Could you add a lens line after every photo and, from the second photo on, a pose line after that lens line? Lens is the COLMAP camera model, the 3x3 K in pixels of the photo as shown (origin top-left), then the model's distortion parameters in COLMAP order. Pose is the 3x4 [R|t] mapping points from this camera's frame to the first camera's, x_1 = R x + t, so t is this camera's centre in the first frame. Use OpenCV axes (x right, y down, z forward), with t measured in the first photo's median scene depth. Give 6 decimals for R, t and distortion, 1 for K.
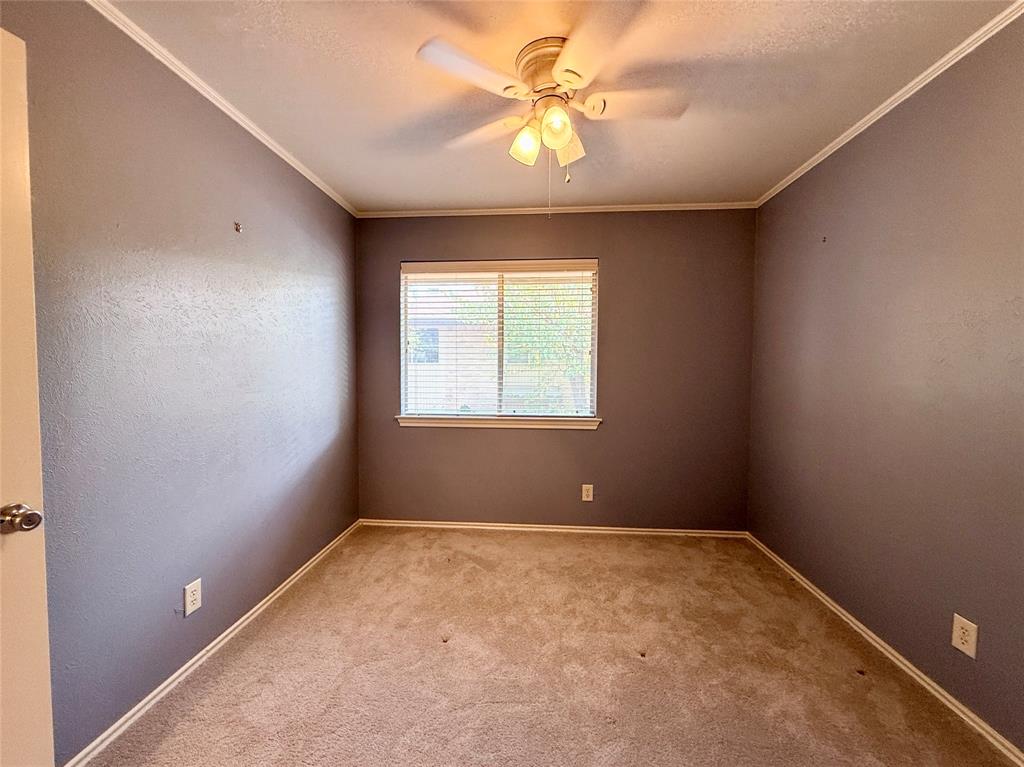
lens RADIAL K [[408.8, 0, 499.9], [0, 408.8, 383.7], [0, 0, 1]] dist [-0.000759, -0.000189]
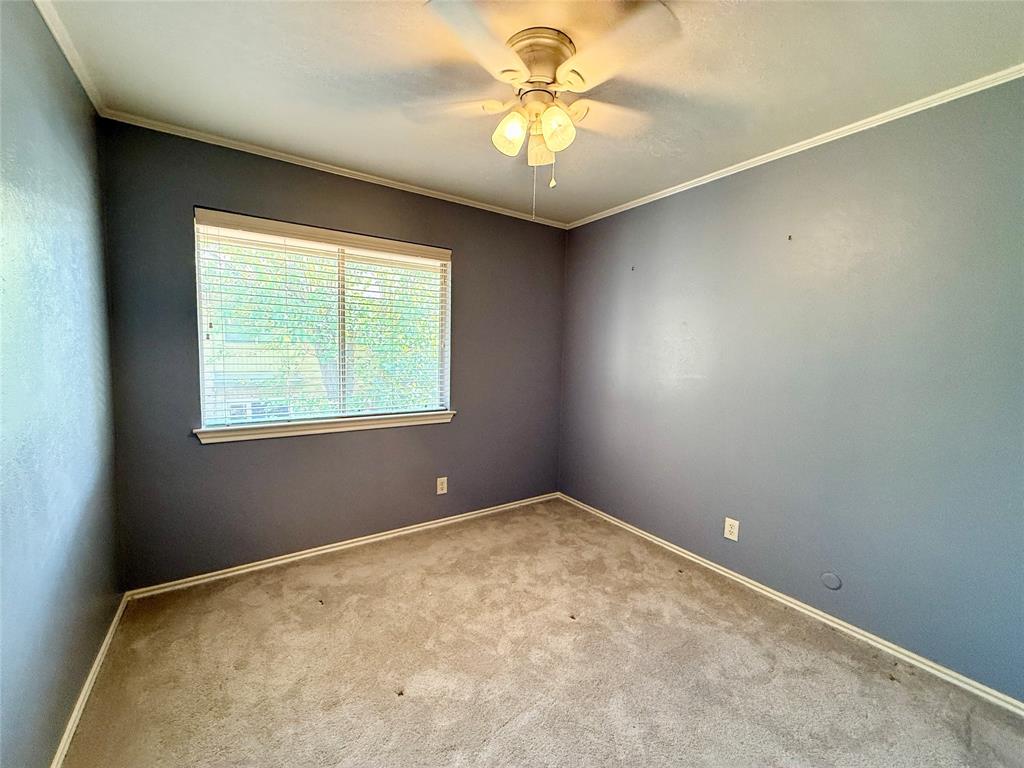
lens RADIAL K [[408.8, 0, 499.9], [0, 408.8, 384.2], [0, 0, 1]] dist [-0.000759, -0.000189]
pose [[0.784010, -0.039819, 0.619470, -0.330795], [0.008177, 0.998516, 0.053835, -0.039407], [-0.620695, -0.037141, 0.783172, 0.161517]]
